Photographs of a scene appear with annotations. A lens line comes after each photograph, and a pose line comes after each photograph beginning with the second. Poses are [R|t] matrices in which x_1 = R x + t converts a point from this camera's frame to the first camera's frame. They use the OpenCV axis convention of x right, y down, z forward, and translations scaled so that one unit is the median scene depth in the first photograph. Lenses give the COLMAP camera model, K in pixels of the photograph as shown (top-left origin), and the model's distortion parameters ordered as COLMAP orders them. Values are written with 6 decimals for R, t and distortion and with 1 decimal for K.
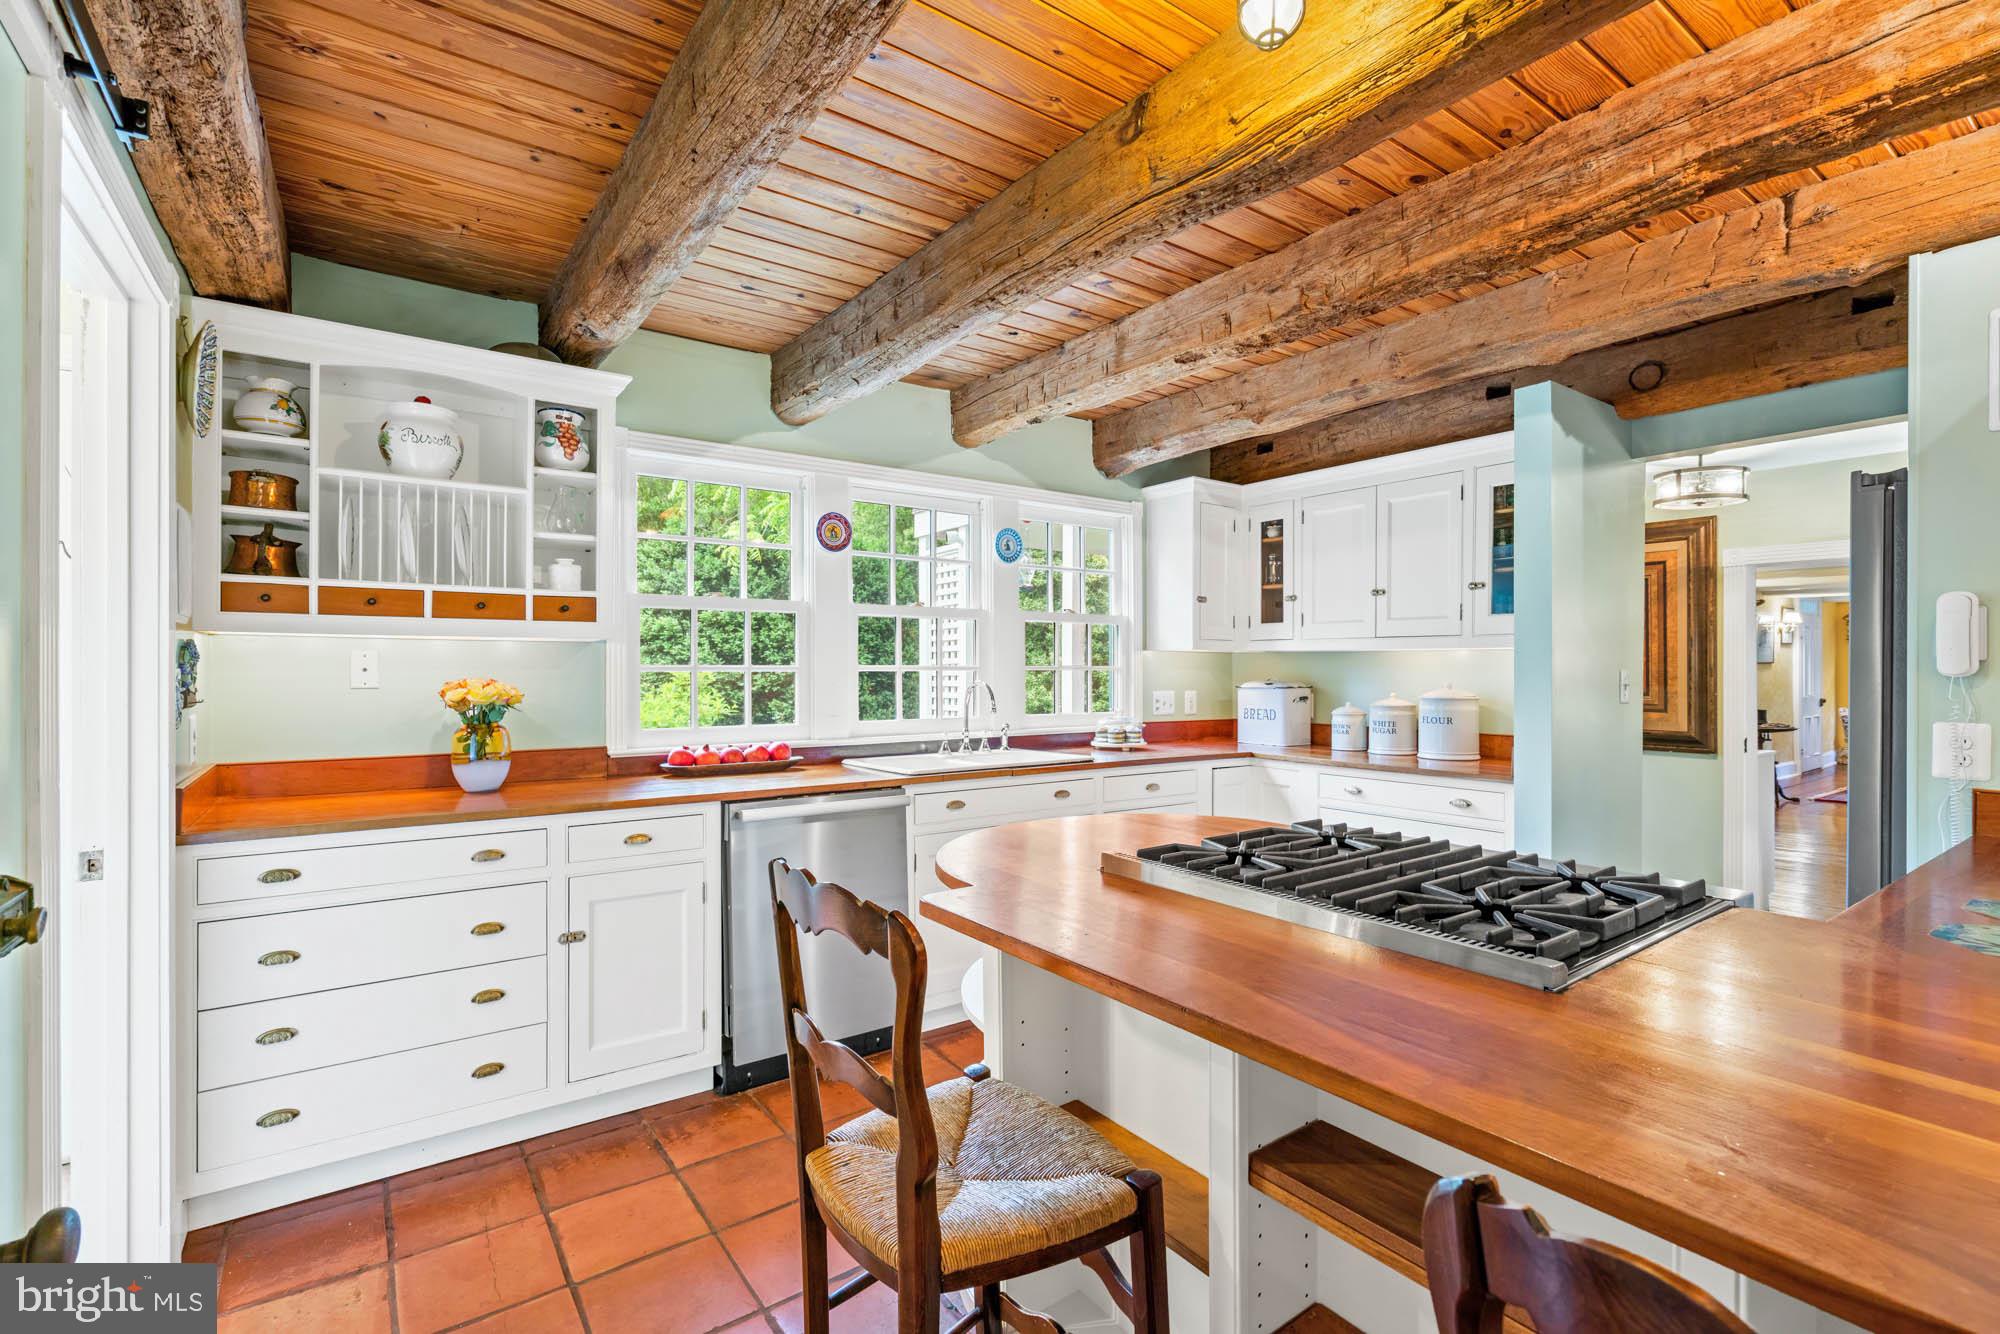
lens RADIAL K [[904.7, 0, 990.3], [0, 904.7, 666.5], [0, 0, 1]] dist [-0.011024, 0.001454]
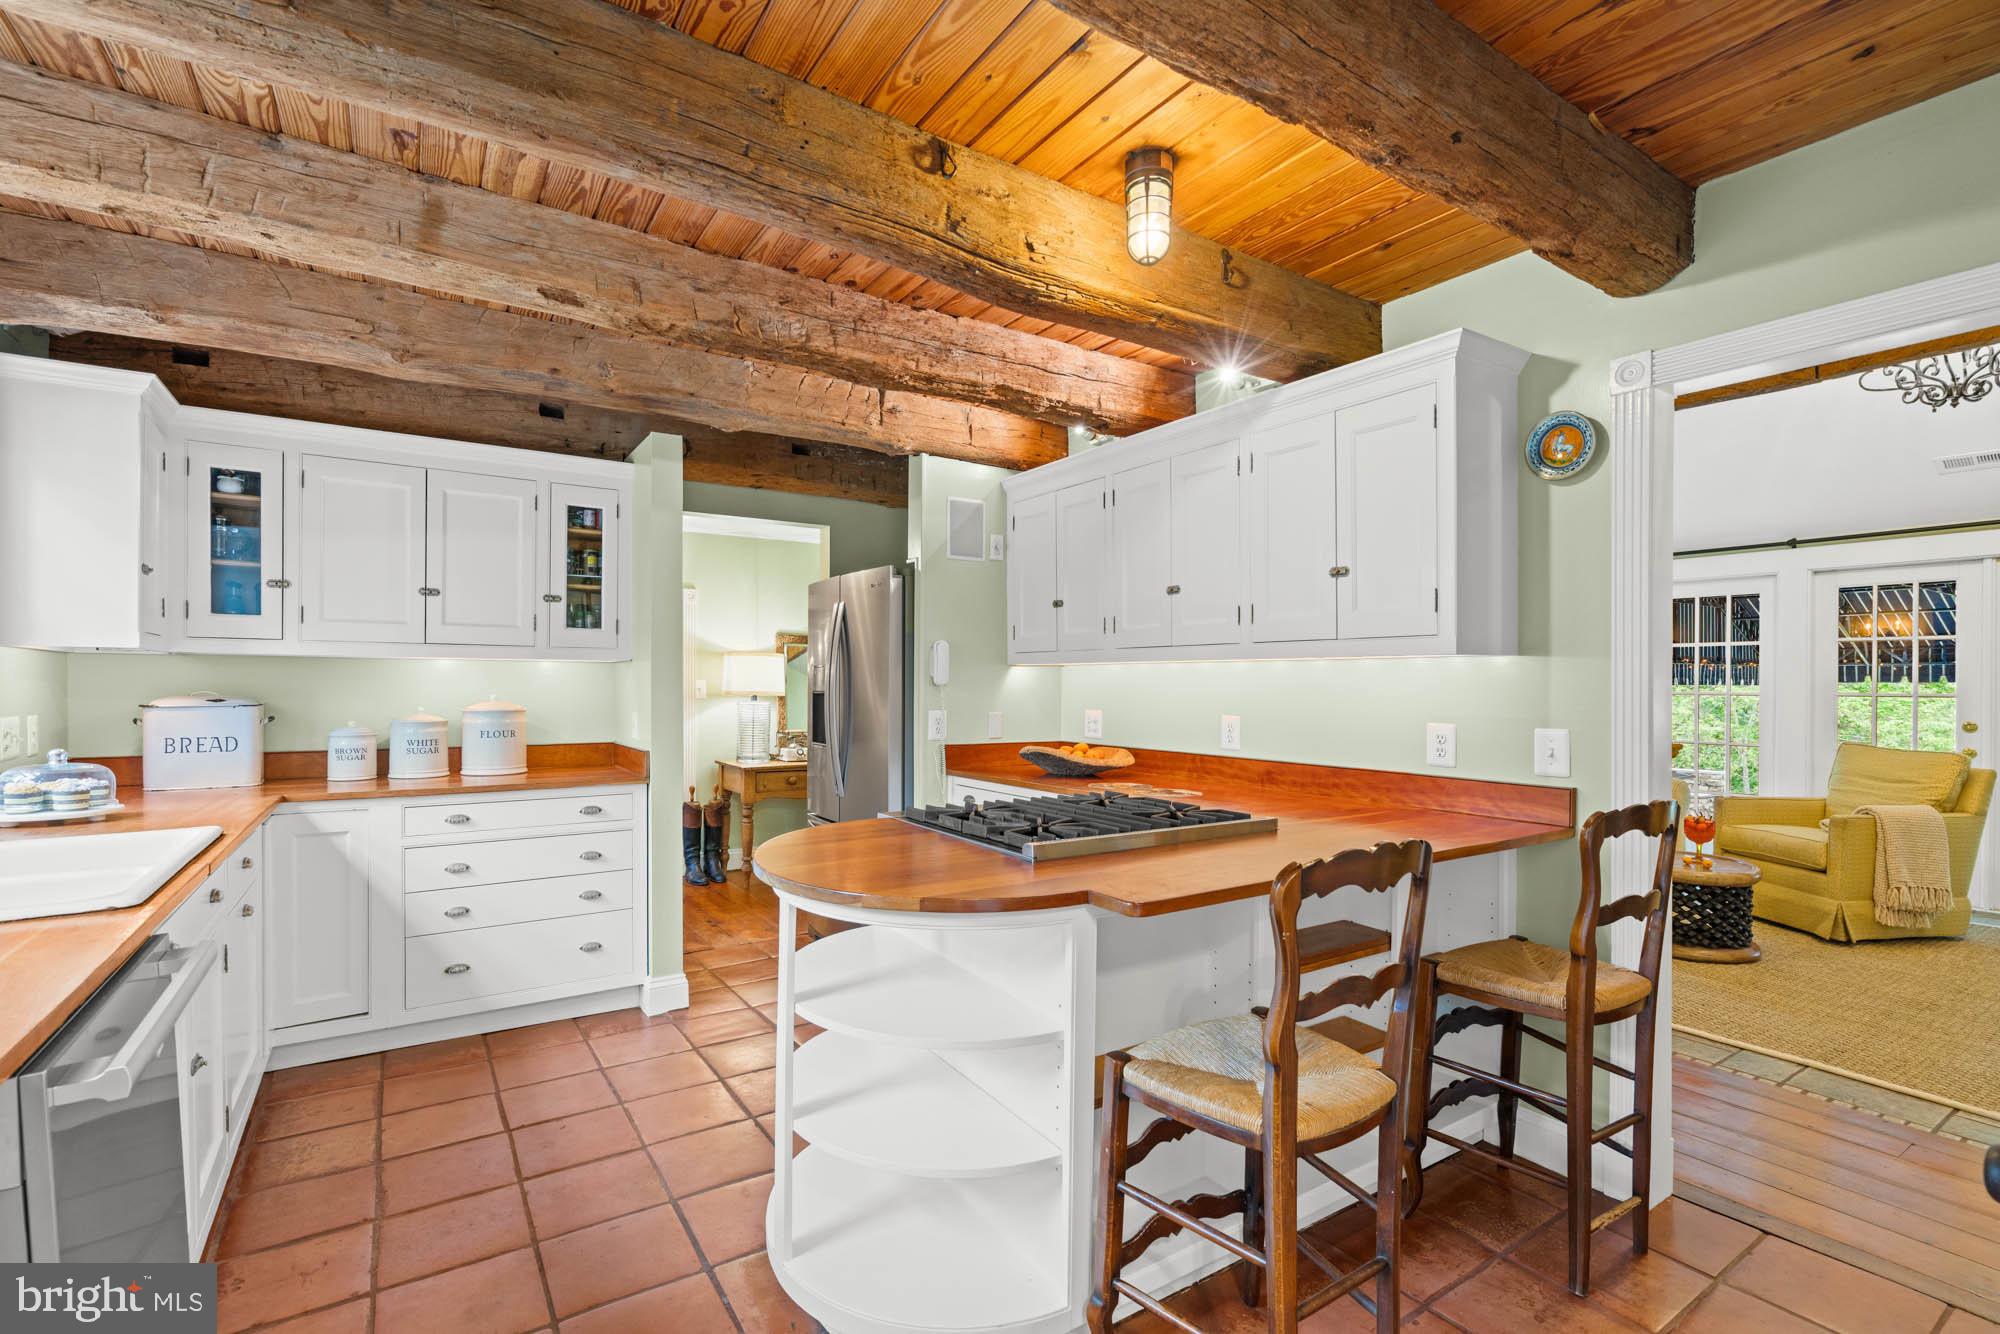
lens RADIAL K [[904.7, 0, 990.2], [0, 904.7, 679.4], [0, 0, 1]] dist [-0.011024, 0.001454]
pose [[0.023797, 0.002495, 0.999714, -0.559155], [-0.005981, 0.999979, -0.002354, 0.001587], [-0.999699, -0.005923, 0.023811, 0.575678]]
